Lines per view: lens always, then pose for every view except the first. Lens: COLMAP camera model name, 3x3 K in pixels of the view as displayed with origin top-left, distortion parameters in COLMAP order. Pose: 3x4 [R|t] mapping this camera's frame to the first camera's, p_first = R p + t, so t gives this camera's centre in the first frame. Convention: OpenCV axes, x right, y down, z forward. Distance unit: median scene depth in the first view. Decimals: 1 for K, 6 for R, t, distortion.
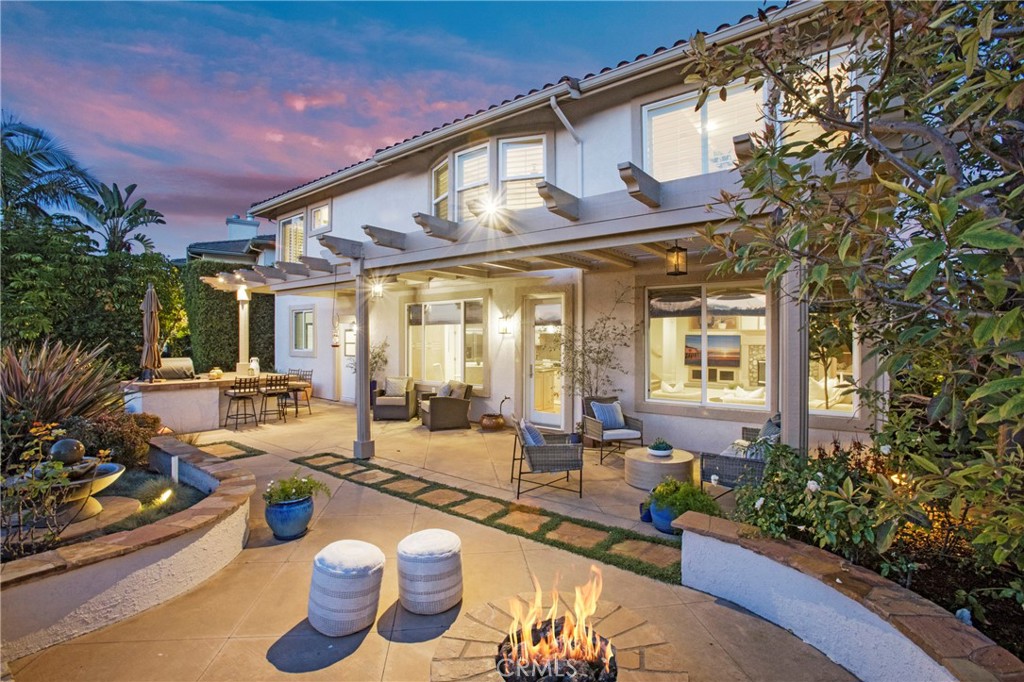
lens RADIAL K [[467.9, 0, 512.0], [0, 467.9, 341.0], [0, 0, 1]] dist [-0.033986, 0.000078]
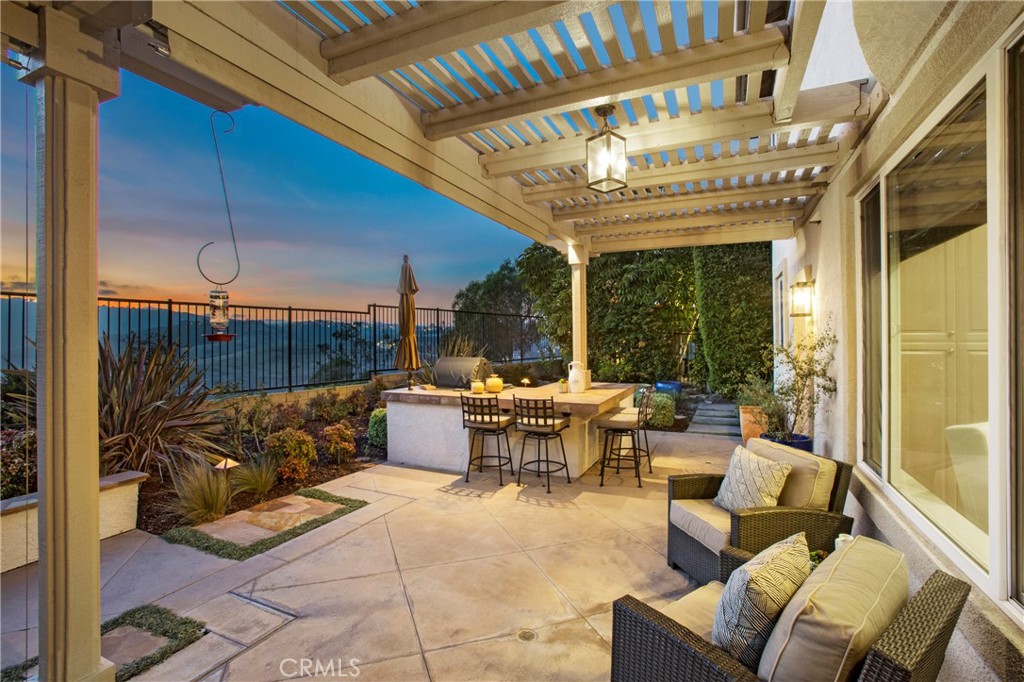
lens RADIAL K [[486.0, 0, 512.0], [0, 486.0, 341.0], [0, 0, 1]] dist [-0.013957, 0.000304]
pose [[0.252692, -0.003167, -0.967542, -0.103526], [-0.001562, 0.999992, -0.003682, 0.015168], [0.967546, 0.002442, 0.252685, 1.309119]]
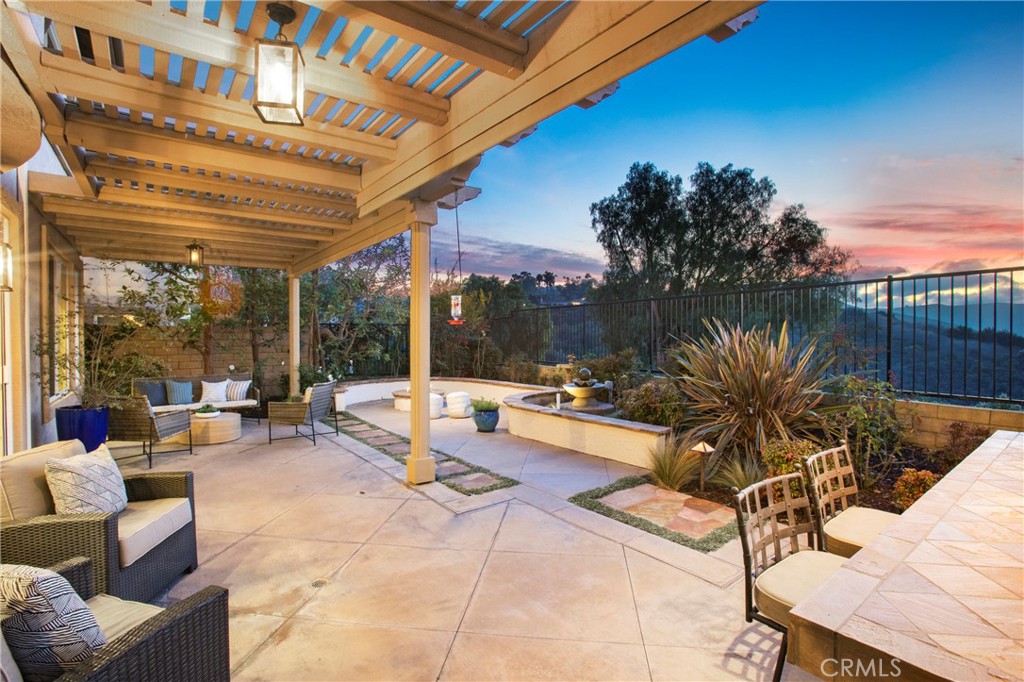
lens RADIAL K [[481.8, 0, 512.0], [0, 481.8, 341.0], [0, 0, 1]] dist [-0.053070, 0.000908]
pose [[-0.970602, 0.000112, 0.240690, -0.750872], [0.004928, 0.999799, 0.019409, 0.023037], [-0.240640, 0.020025, -0.970408, 1.787846]]
